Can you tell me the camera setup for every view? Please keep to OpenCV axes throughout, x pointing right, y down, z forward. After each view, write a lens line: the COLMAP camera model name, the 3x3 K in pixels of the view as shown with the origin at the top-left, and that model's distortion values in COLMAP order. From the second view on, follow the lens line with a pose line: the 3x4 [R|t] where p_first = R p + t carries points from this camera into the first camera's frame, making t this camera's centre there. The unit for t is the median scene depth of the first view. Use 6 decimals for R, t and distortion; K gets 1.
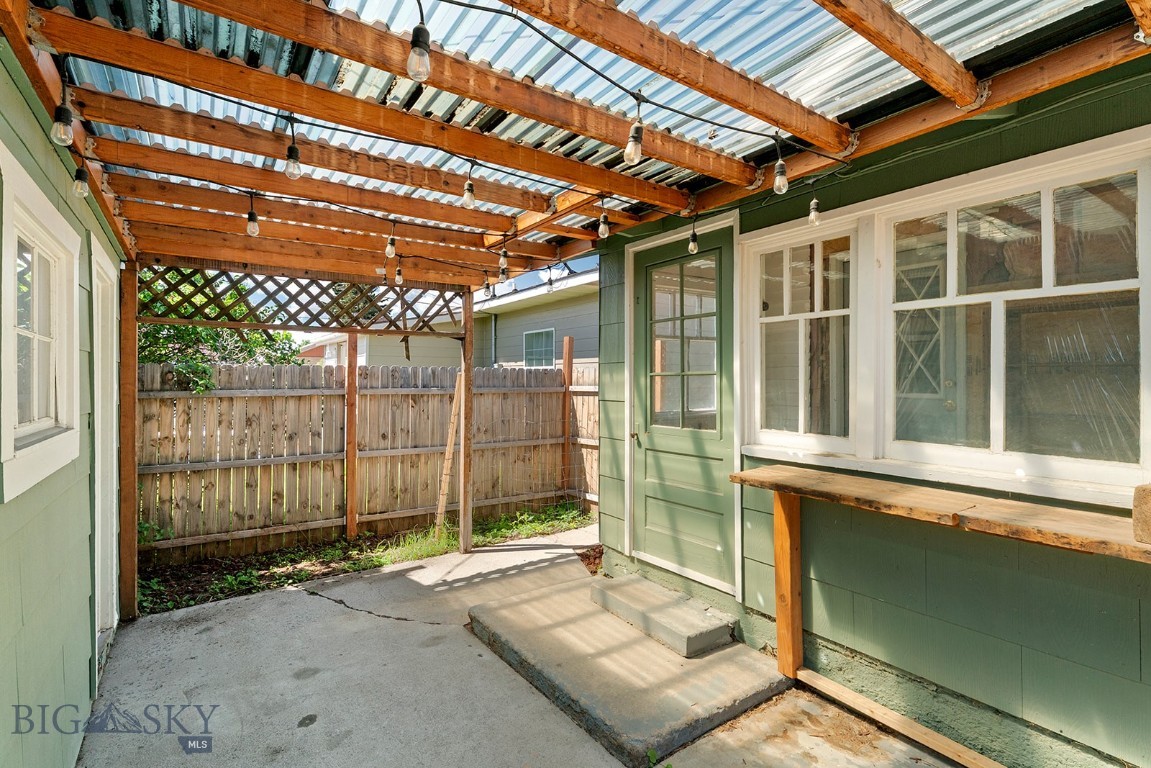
lens RADIAL K [[526.0, 0, 574.0], [0, 526.0, 382.2], [0, 0, 1]] dist [-0.001230, 0.000208]
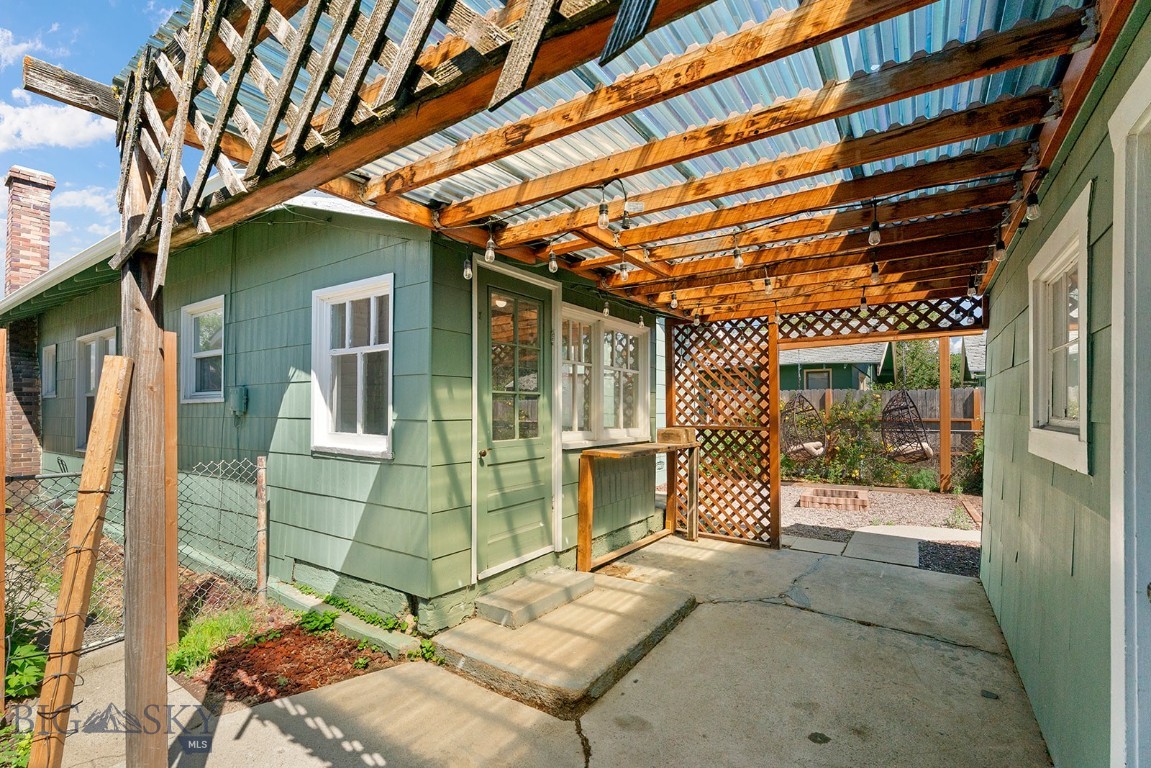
lens RADIAL K [[526.0, 0, 555.7], [0, 526.0, 411.7], [0, 0, 1]] dist [-0.001230, 0.000208]
pose [[-0.340894, 0.008089, 0.940067, -0.930137], [0.008915, 0.999946, -0.005371, 0.032566], [-0.940060, 0.006550, -0.340948, 1.319306]]
